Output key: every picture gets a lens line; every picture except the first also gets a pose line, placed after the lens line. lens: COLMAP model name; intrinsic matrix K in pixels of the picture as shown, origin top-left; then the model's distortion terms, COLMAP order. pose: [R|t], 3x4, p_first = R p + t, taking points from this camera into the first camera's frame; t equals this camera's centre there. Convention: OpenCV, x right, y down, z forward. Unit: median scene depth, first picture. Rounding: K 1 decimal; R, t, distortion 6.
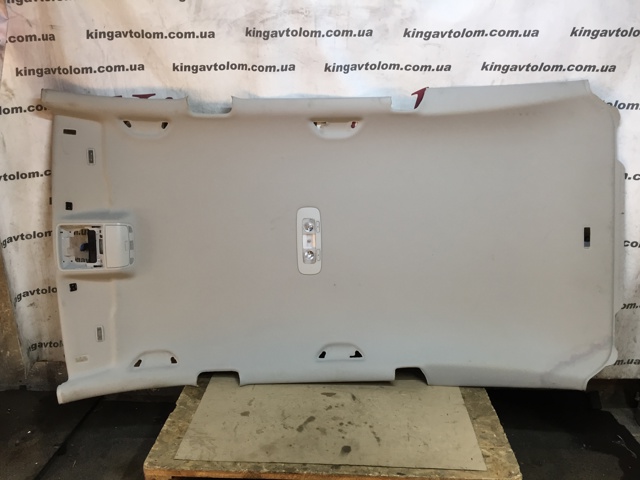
lens RADIAL K [[534.4, 0, 320.0], [0, 534.4, 240.0], [0, 0, 1]] dist [0.092013, -0.167469]
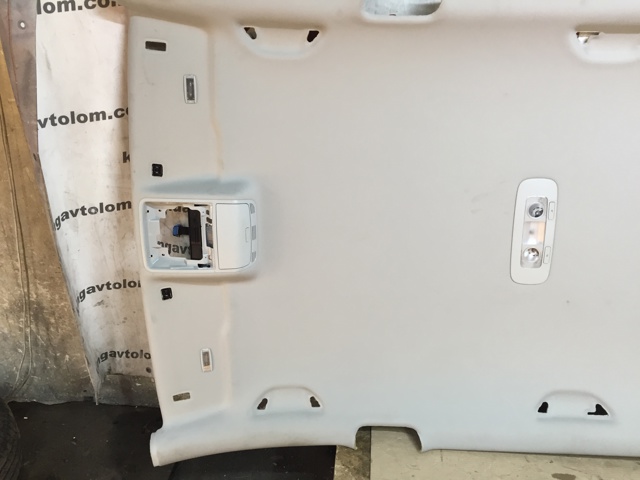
lens RADIAL K [[534.4, 0, 320.0], [0, 534.4, 240.0], [0, 0, 1]] dist [0.092013, -0.167469]
pose [[0.998760, 0.029466, -0.040139, -0.245397], [-0.021981, 0.984223, 0.175560, -0.095541], [0.044678, -0.174460, 0.983650, 0.376239]]
